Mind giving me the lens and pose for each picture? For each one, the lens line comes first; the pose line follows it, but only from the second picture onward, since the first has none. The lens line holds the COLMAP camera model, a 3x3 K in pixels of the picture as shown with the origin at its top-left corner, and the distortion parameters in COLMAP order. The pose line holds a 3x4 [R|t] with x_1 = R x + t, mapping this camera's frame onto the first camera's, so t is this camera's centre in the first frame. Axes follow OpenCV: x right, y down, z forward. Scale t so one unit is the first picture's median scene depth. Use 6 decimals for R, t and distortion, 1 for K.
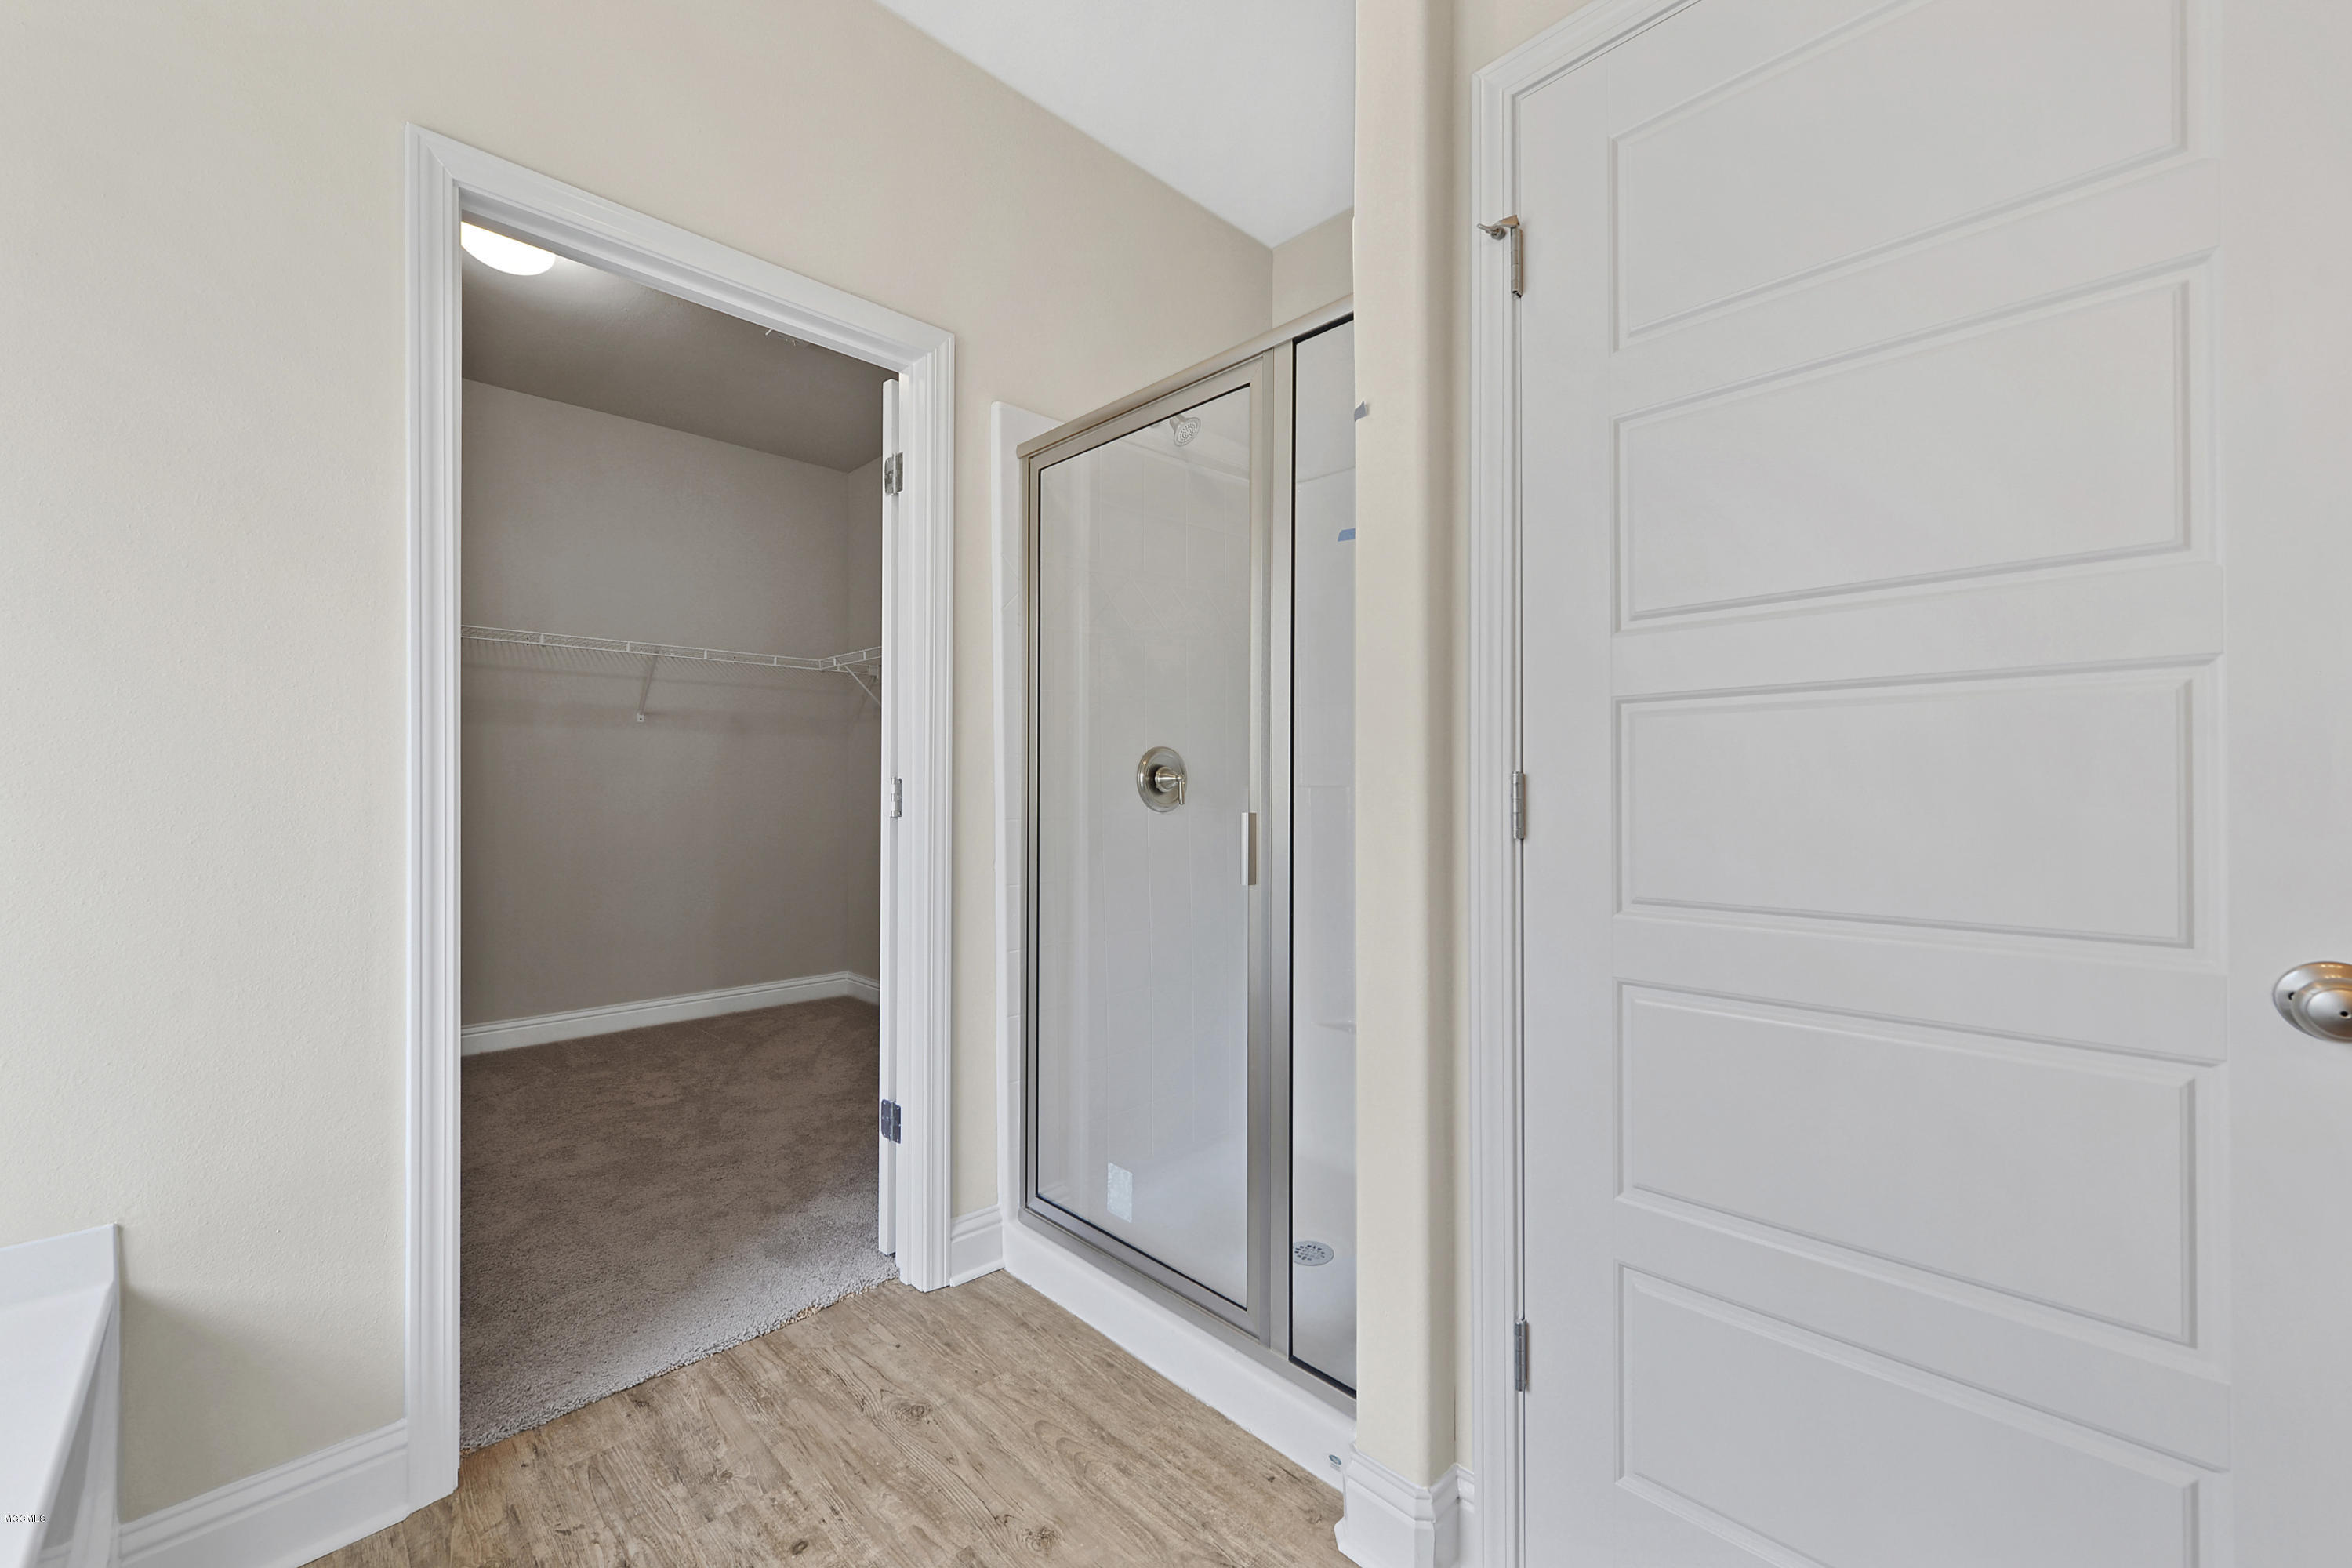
lens RADIAL K [[940.9, 0, 1177.1], [0, 940.9, 778.9], [0, 0, 1]] dist [0.000409, -0.000193]
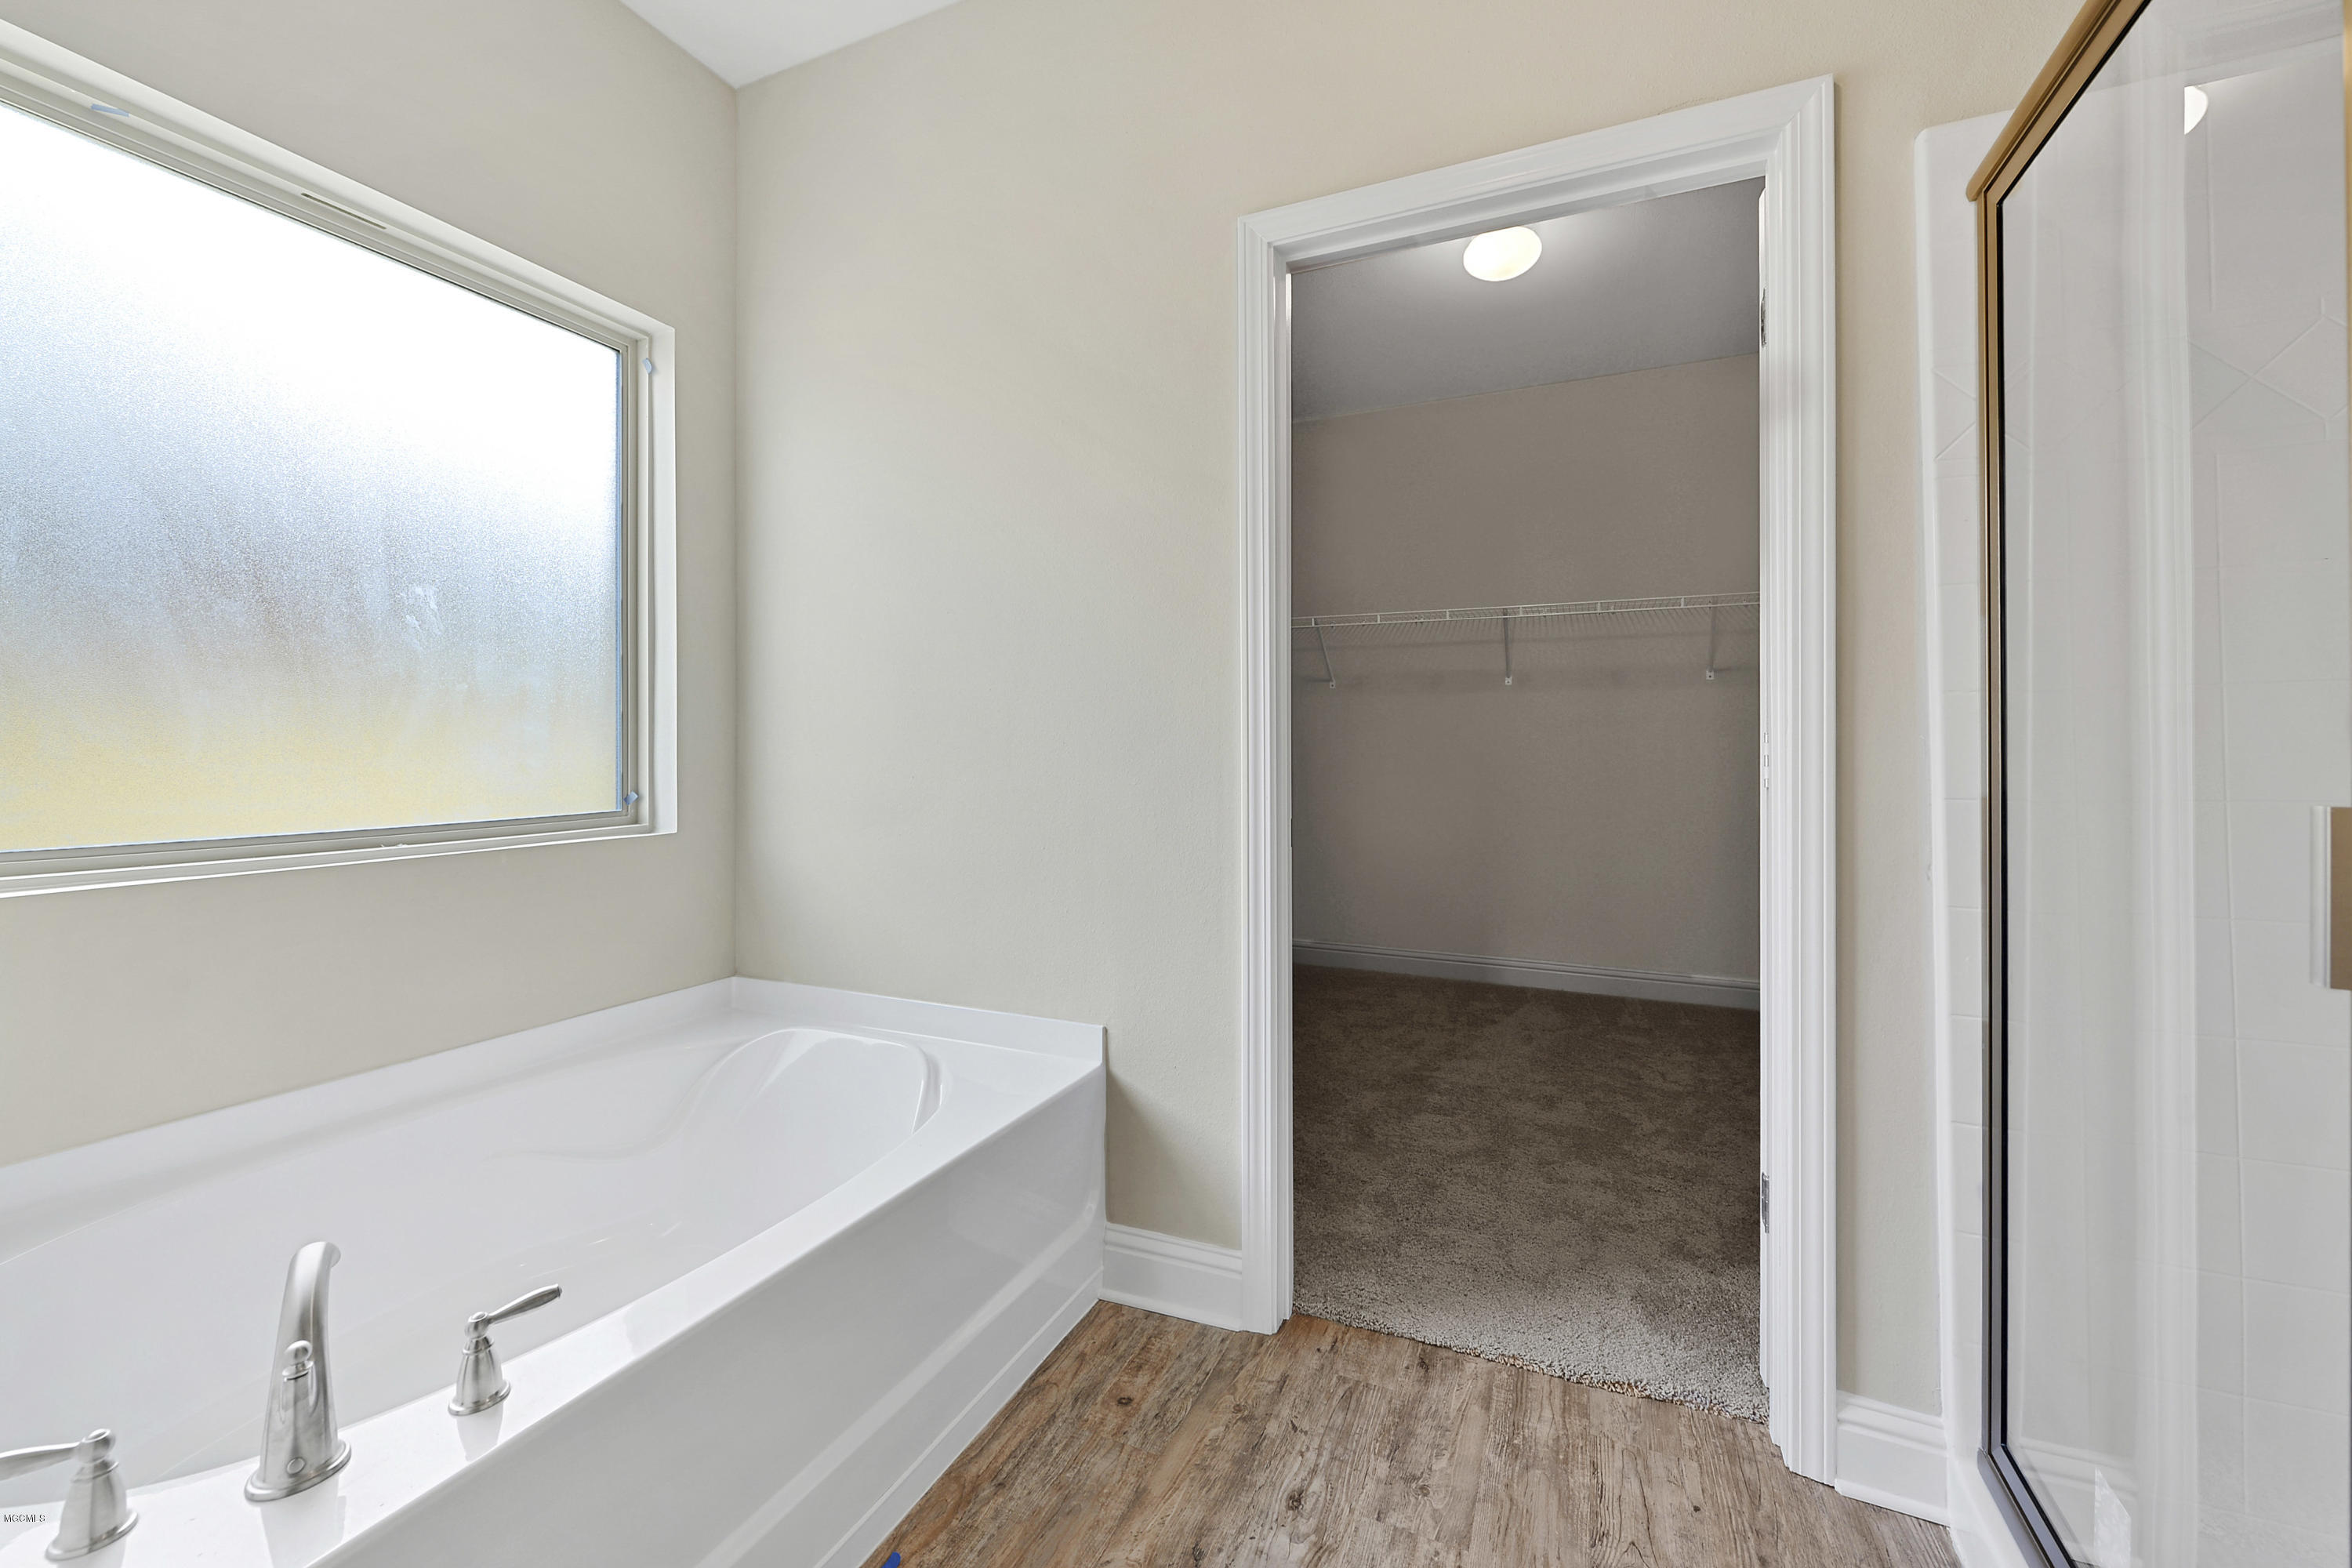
lens RADIAL K [[936.3, 0, 1168.5], [0, 936.3, 745.8], [0, 0, 1]] dist [0.013025, -0.005969]
pose [[0.365596, -0.003221, -0.930768, 0.254870], [0.007492, 0.999972, -0.000518, 0.004696], [0.930743, -0.006784, 0.365610, 0.373210]]
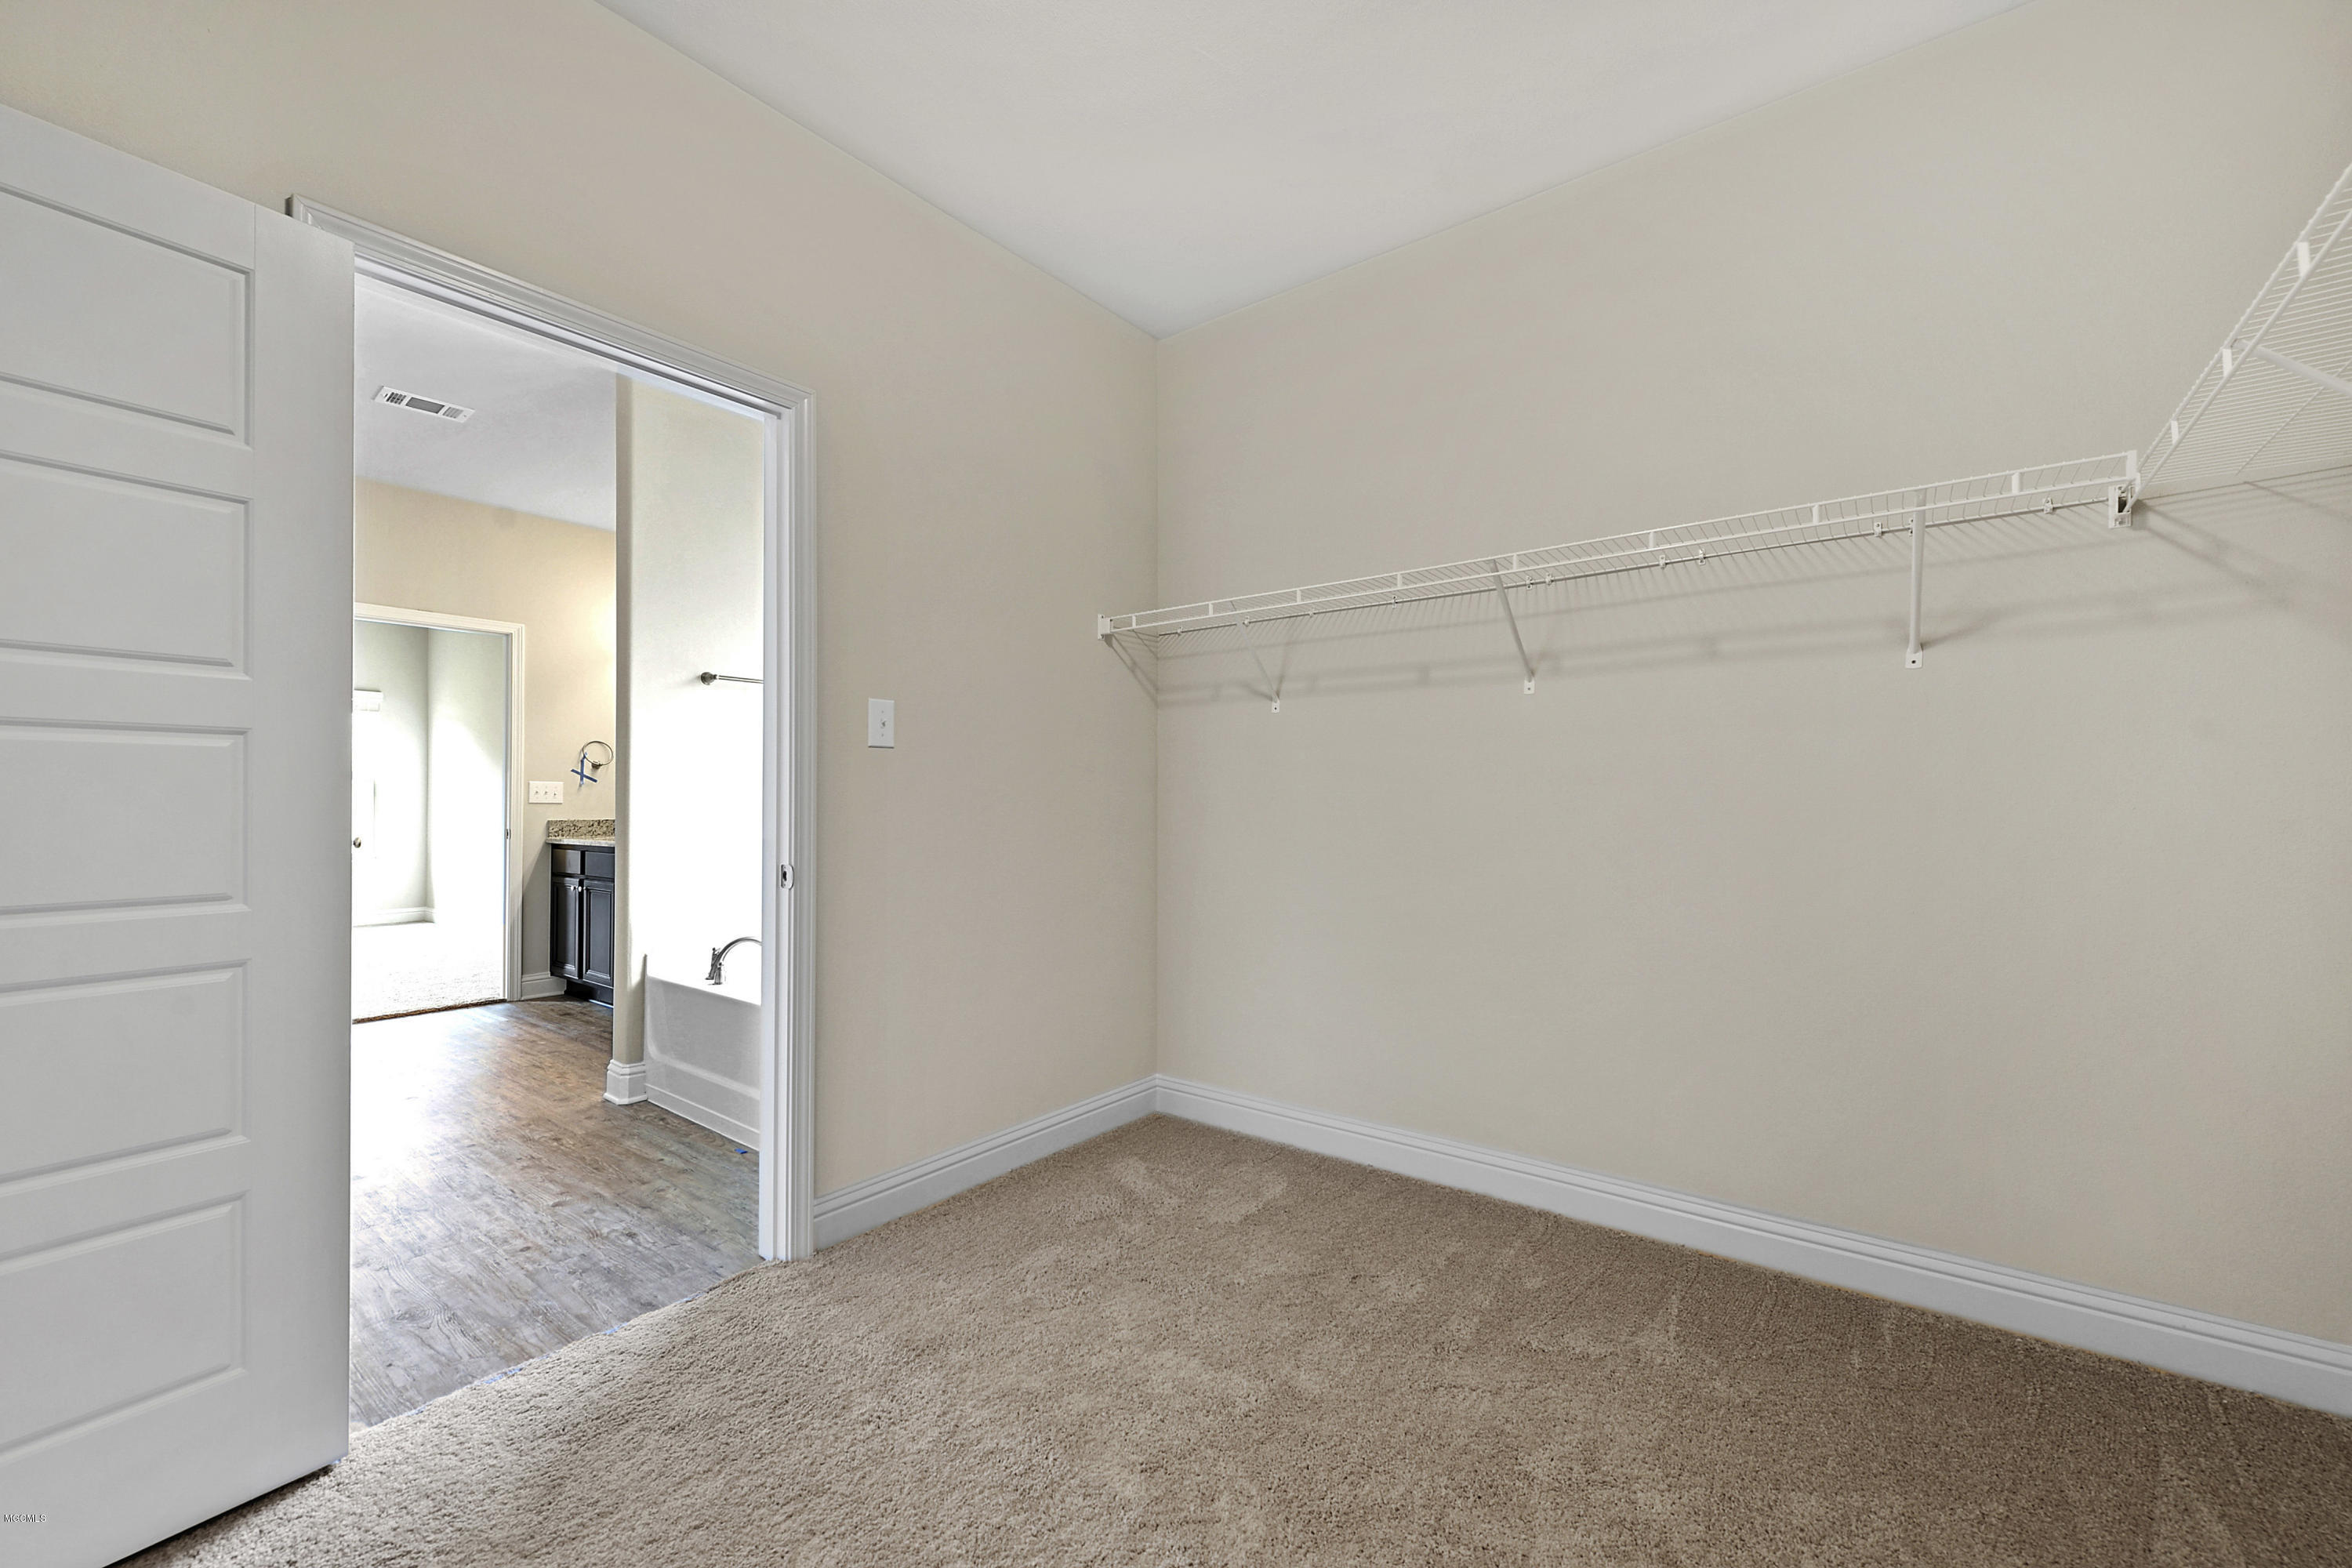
lens RADIAL K [[958.5, 0, 1181.1], [0, 958.5, 764.5], [0, 0, 1]] dist [0.009316, -0.000293]
pose [[-0.991424, -0.006934, -0.130503, -1.055529], [-0.001221, 0.999039, -0.043804, 0.008990], [0.130681, -0.043269, -0.990480, 2.294086]]
